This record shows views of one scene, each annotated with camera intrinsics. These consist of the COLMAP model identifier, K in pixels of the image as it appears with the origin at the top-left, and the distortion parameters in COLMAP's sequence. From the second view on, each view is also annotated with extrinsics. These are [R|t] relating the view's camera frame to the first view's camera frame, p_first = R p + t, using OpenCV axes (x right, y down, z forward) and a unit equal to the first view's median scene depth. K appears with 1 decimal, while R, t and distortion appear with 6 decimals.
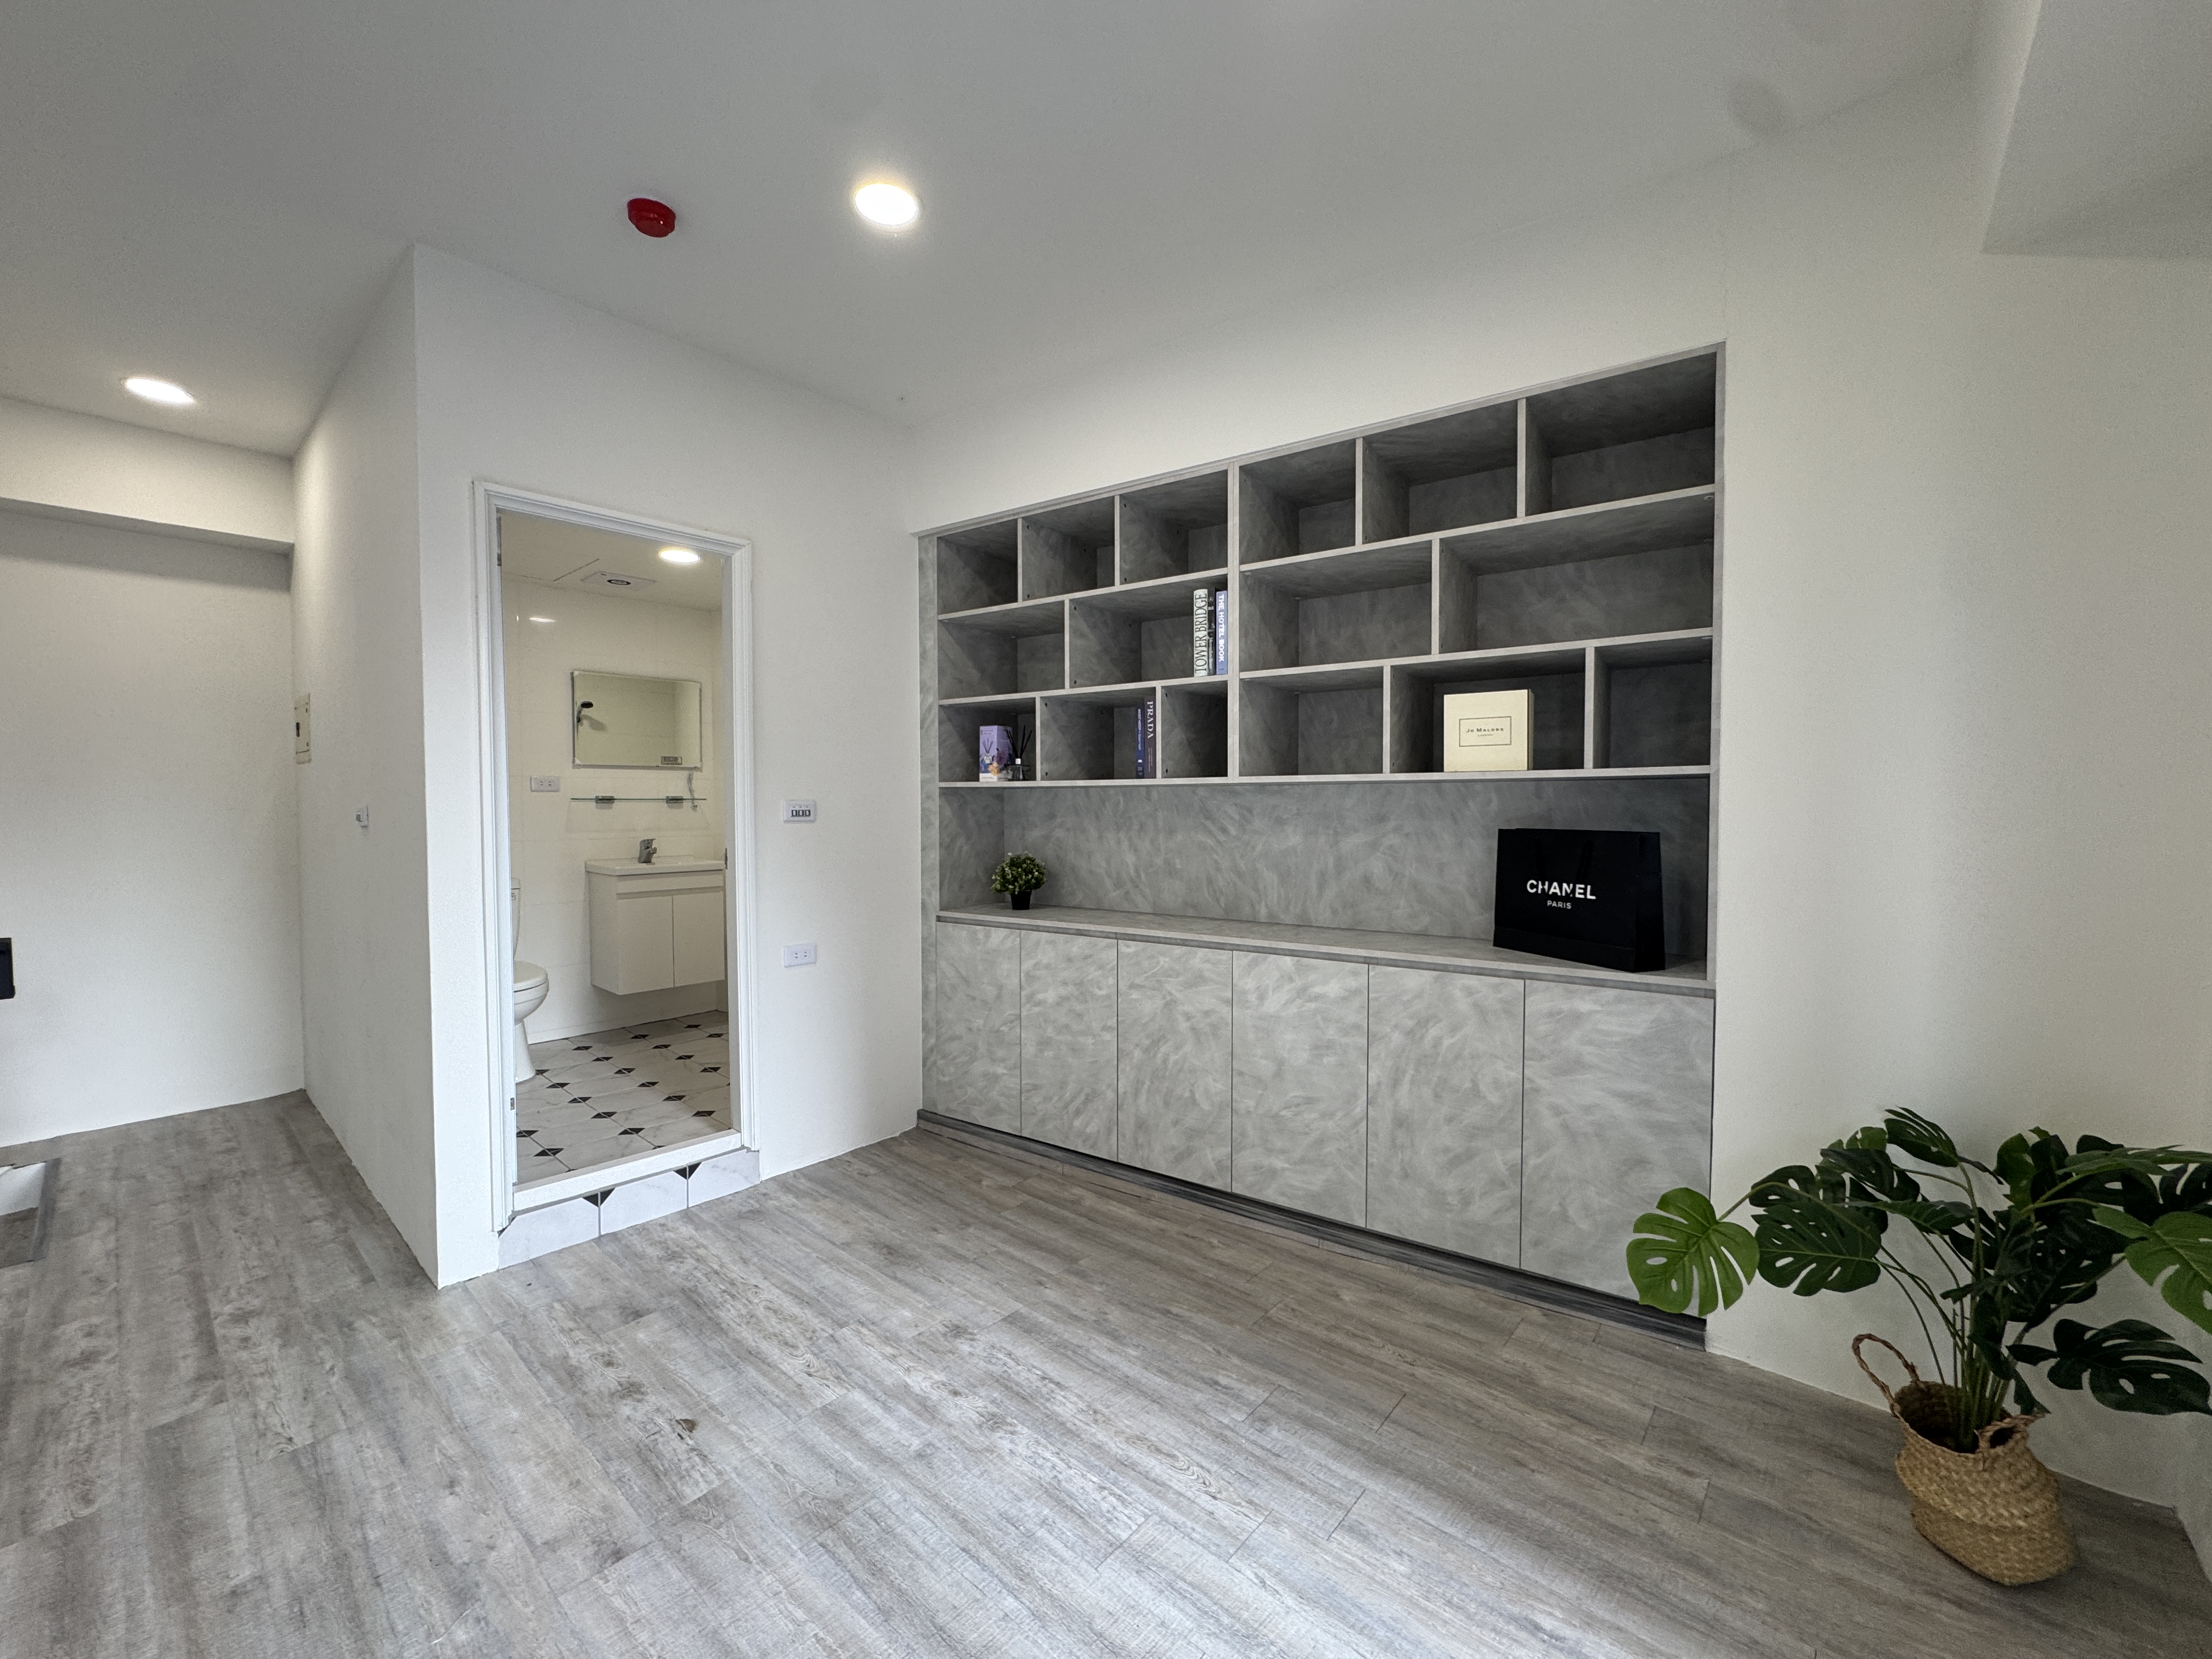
lens RADIAL K [[884.0, 0, 1105.6], [0, 884.0, 829.5], [0, 0, 1]] dist [-0.003332, 0.000772]
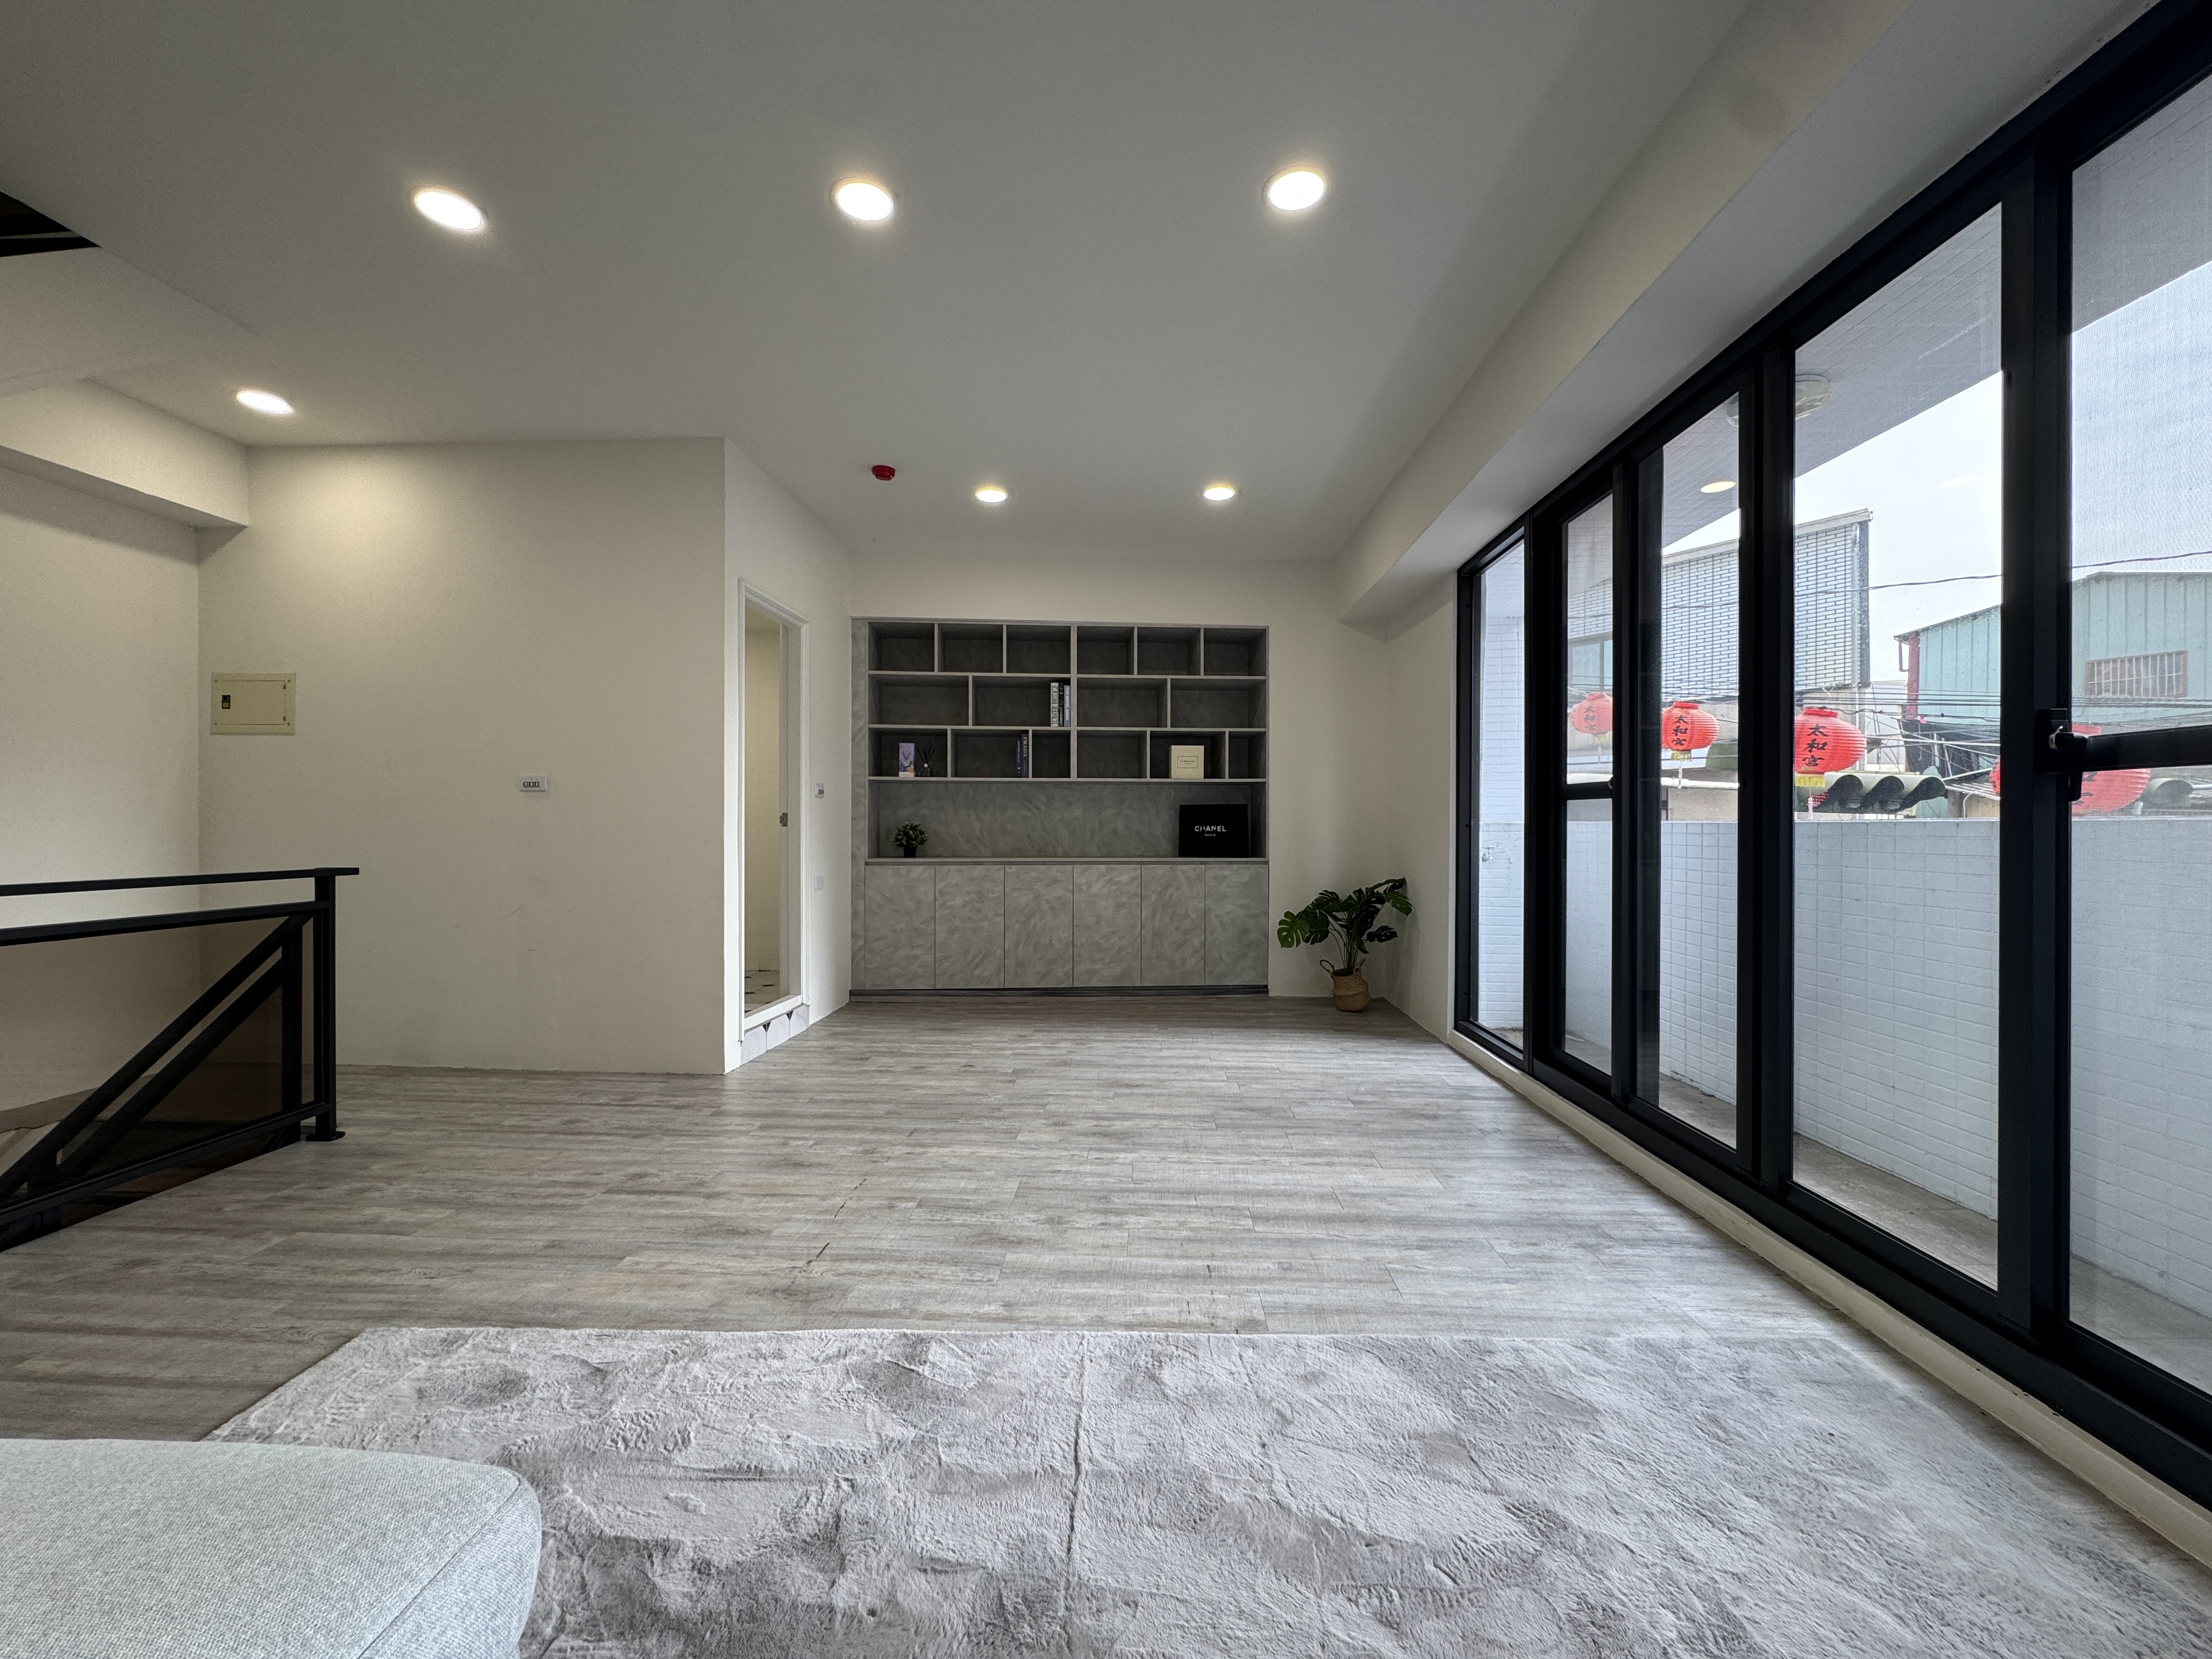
lens RADIAL K [[884.0, 0, 1099.0], [0, 884.0, 830.2], [0, 0, 1]] dist [-0.003332, 0.000772]
pose [[0.783200, 0.001872, 0.621767, -1.068452], [0.015436, 0.999629, -0.022453, 0.105933], [-0.621579, 0.027183, 0.782880, -0.612272]]
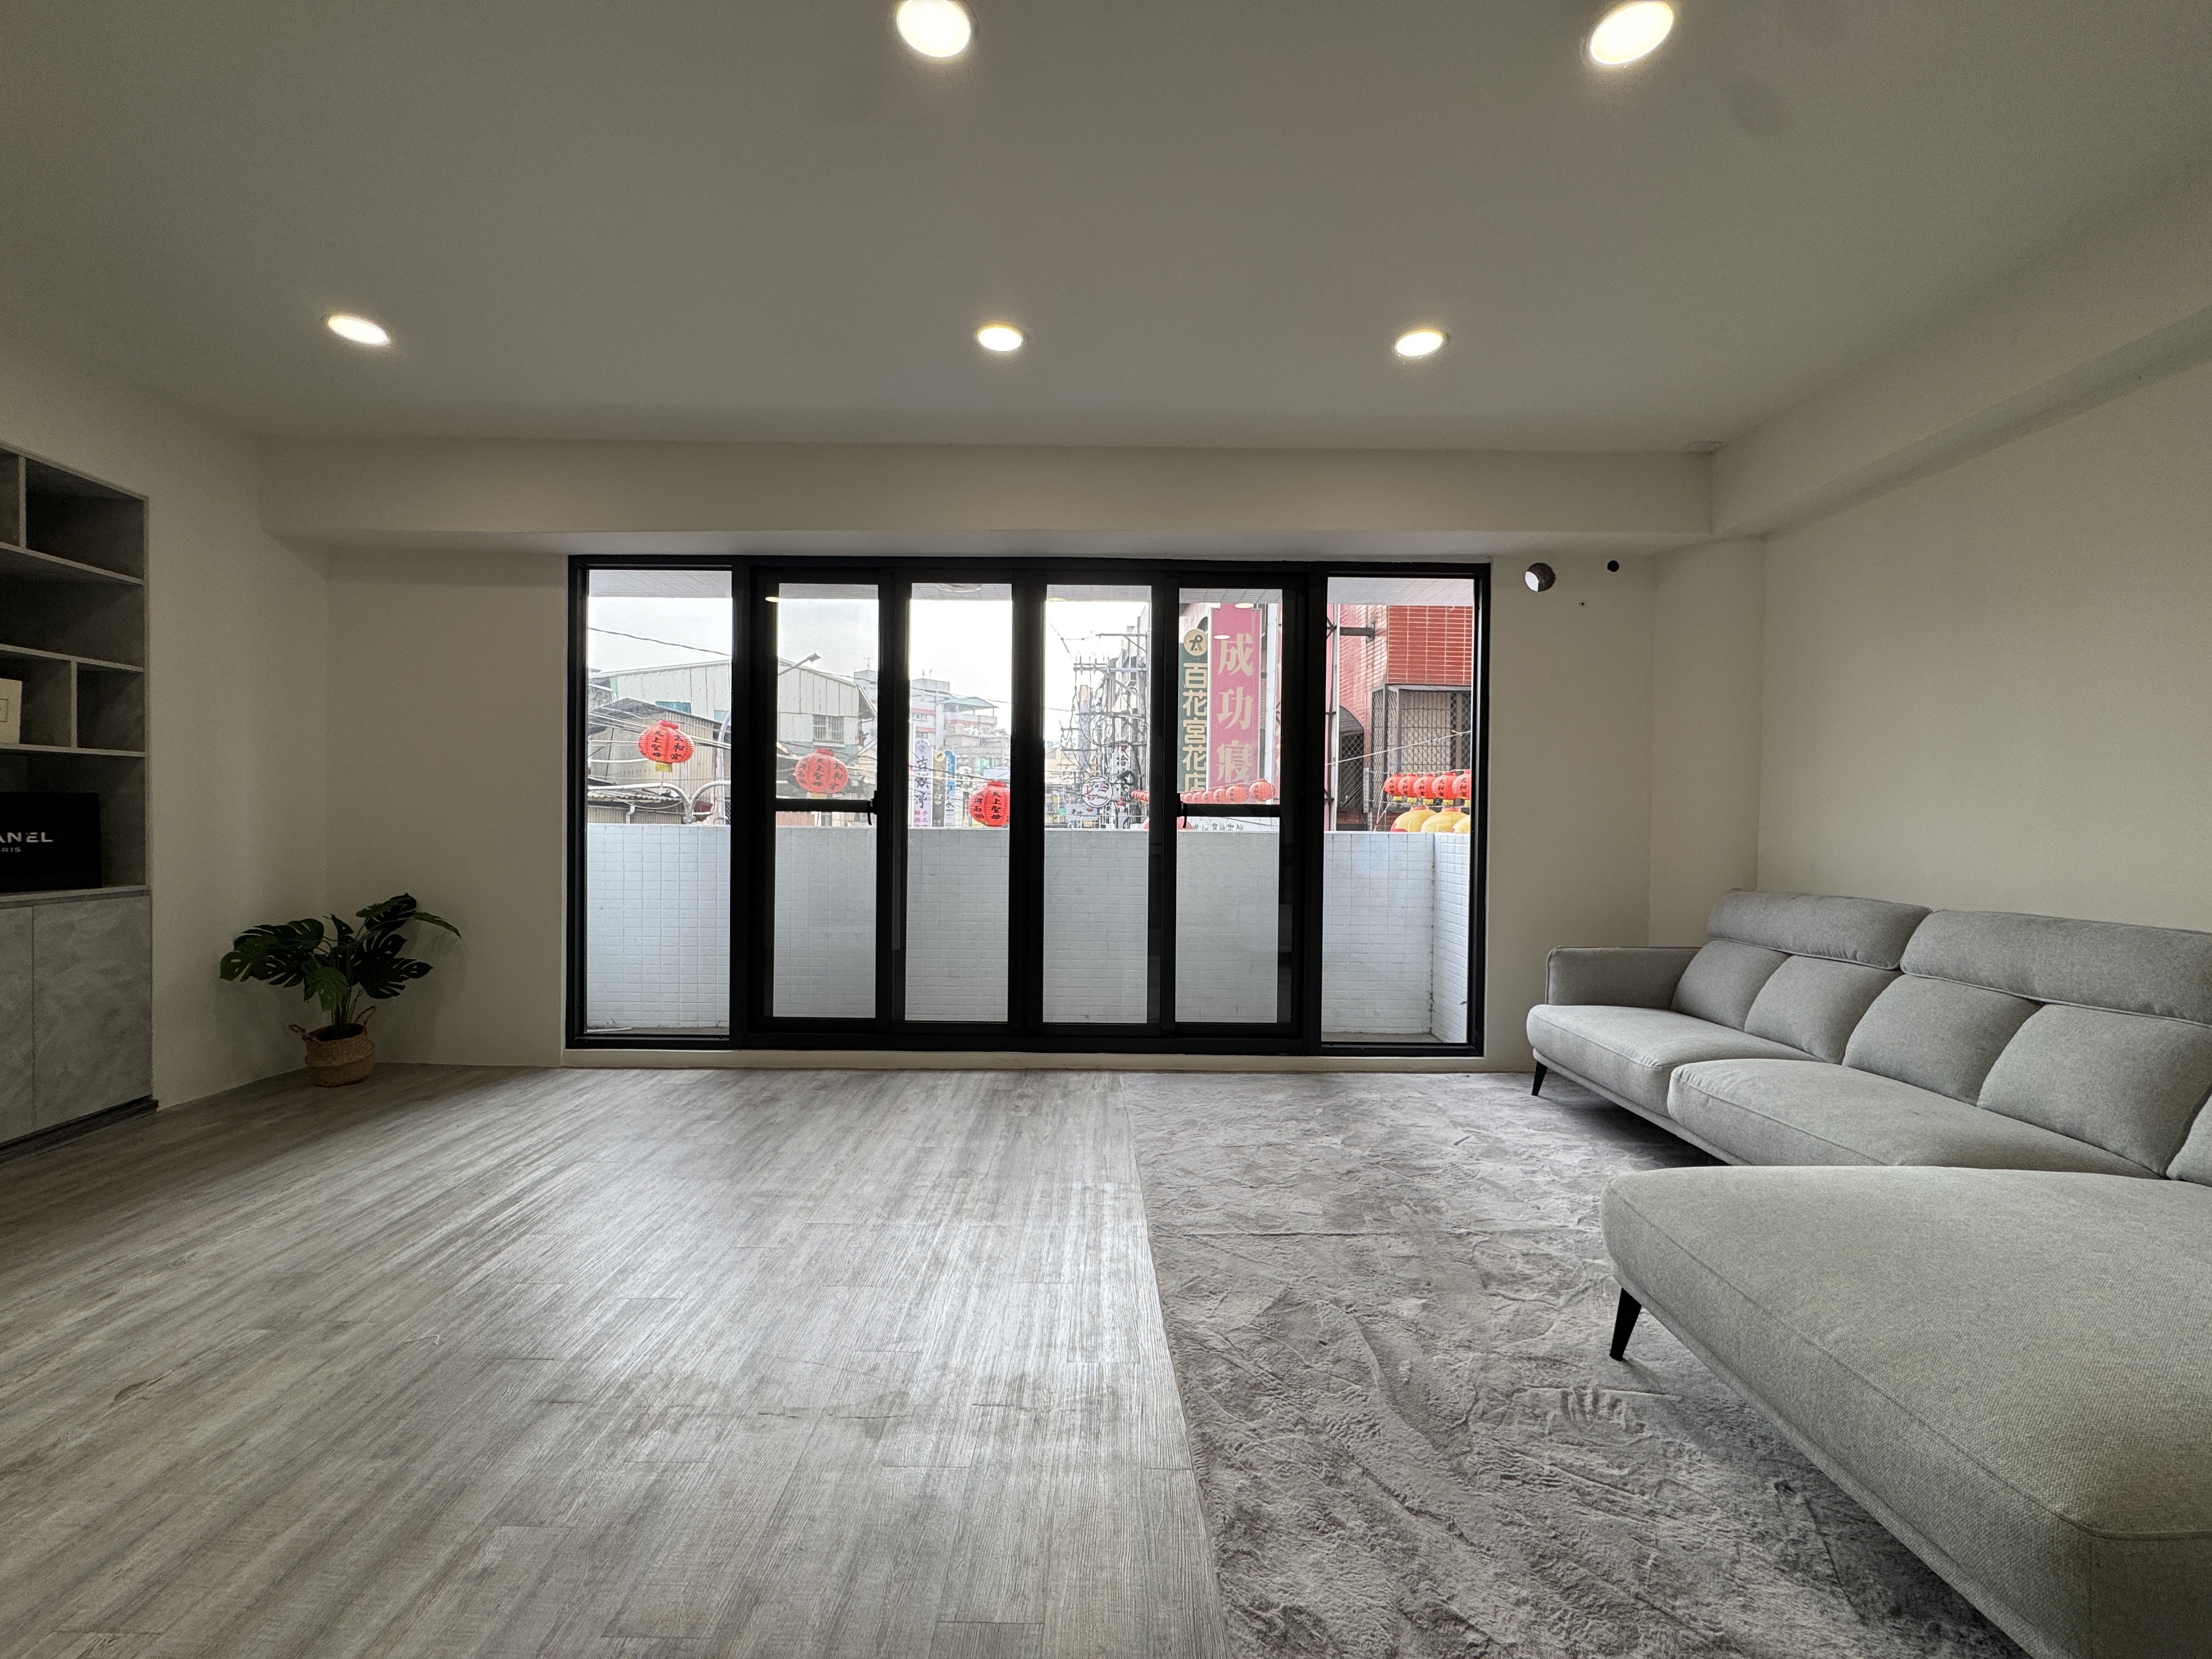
lens RADIAL K [[884.0, 0, 1115.2], [0, 884.0, 824.9], [0, 0, 1]] dist [-0.003332, 0.000772]
pose [[-0.657924, -0.012352, 0.752983, -1.298008], [0.016528, 0.999388, 0.030836, 0.031577], [-0.752903, 0.032733, -0.657317, 0.548016]]
